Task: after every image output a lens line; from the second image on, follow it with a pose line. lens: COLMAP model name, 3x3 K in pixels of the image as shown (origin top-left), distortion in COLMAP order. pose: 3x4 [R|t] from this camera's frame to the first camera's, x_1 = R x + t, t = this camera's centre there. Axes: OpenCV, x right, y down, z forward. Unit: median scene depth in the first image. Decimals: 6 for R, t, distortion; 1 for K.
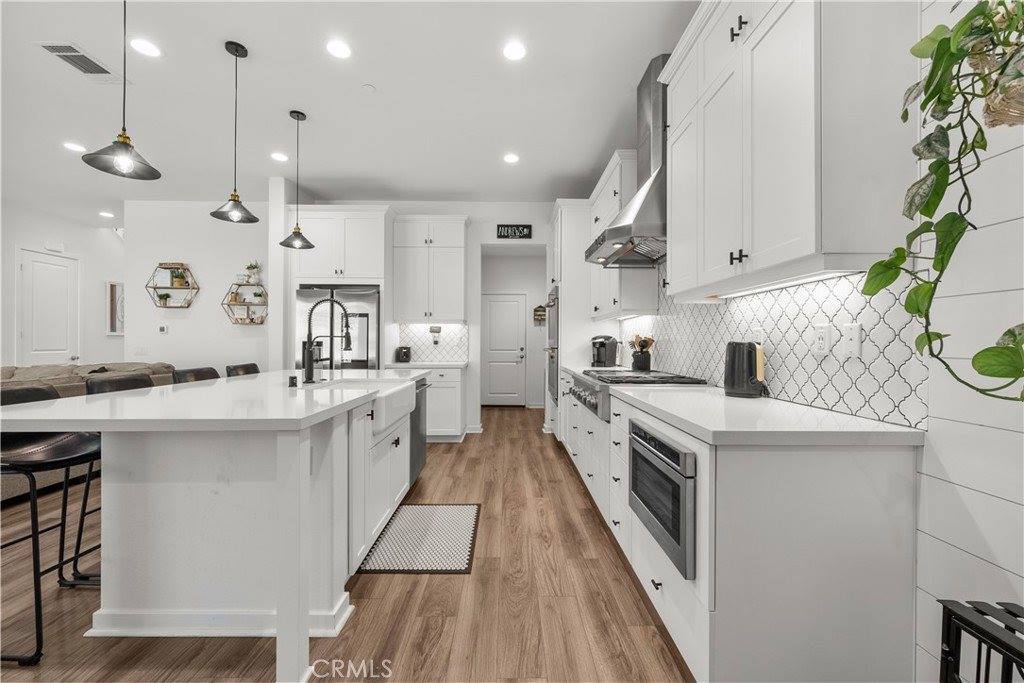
lens RADIAL K [[406.1, 0, 508.2], [0, 406.1, 340.8], [0, 0, 1]] dist [-0.001875, 0.000107]
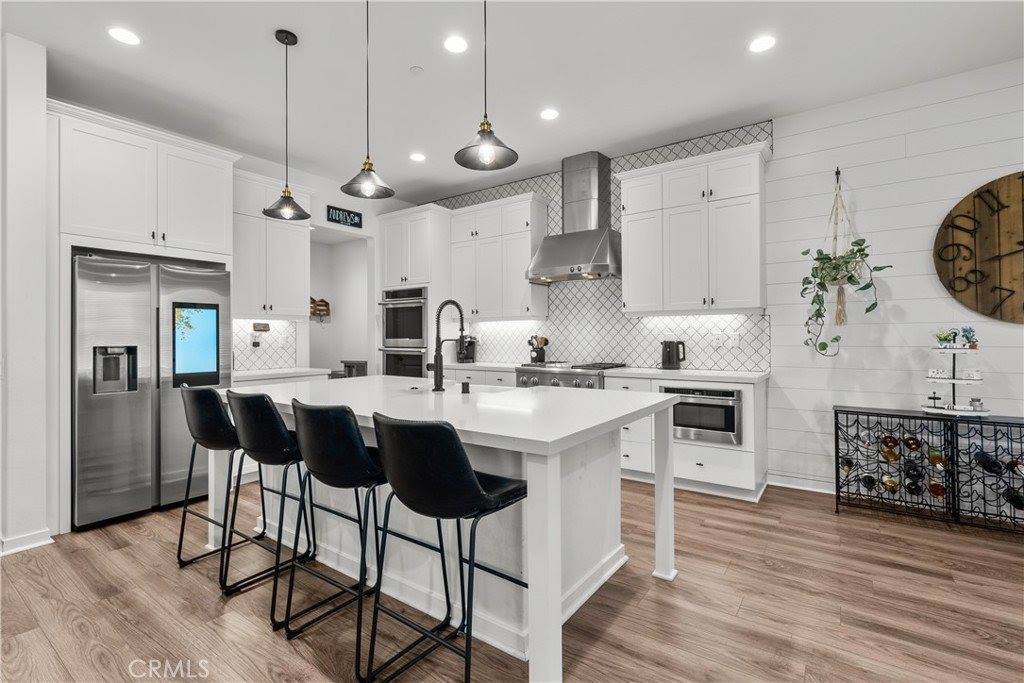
lens RADIAL K [[455.0, 0, 515.6], [0, 455.0, 332.7], [0, 0, 1]] dist [-0.002060, -0.000520]
pose [[0.599737, 0.000380, 0.800197, -1.046680], [0.006168, 0.999968, -0.005098, -0.018885], [-0.800173, 0.007993, 0.599716, 0.206205]]
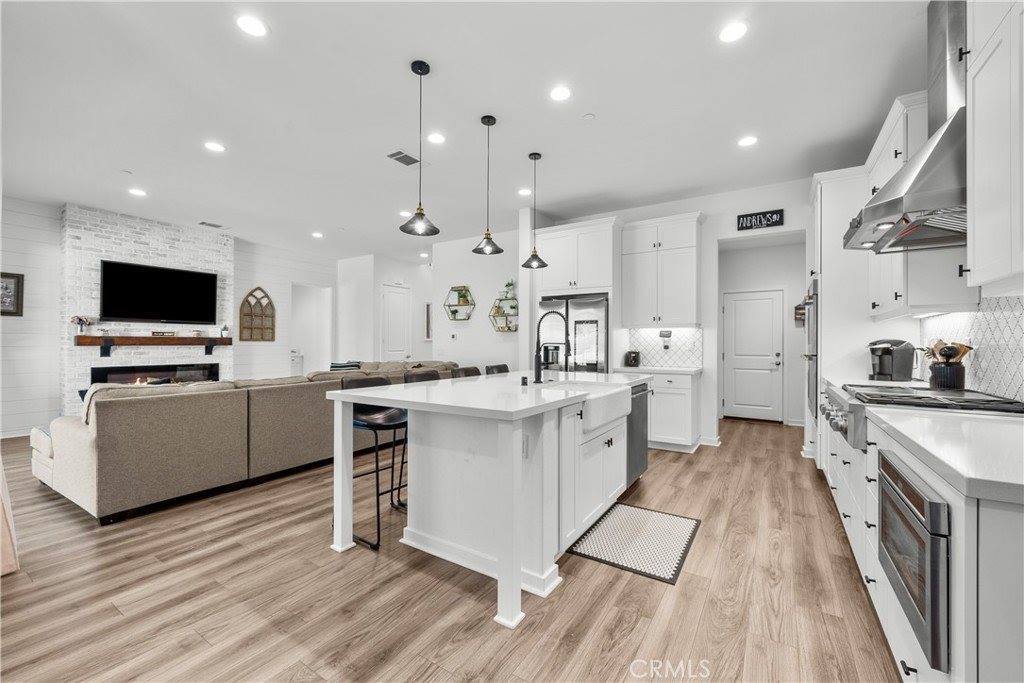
lens RADIAL K [[406.1, 0, 515.2], [0, 406.1, 340.6], [0, 0, 1]] dist [-0.001875, 0.000107]
pose [[0.840422, -0.004337, -0.541915, 0.084328], [0.000853, 0.999977, -0.006681, -0.010027], [0.541931, 0.005153, 0.840407, -0.029437]]
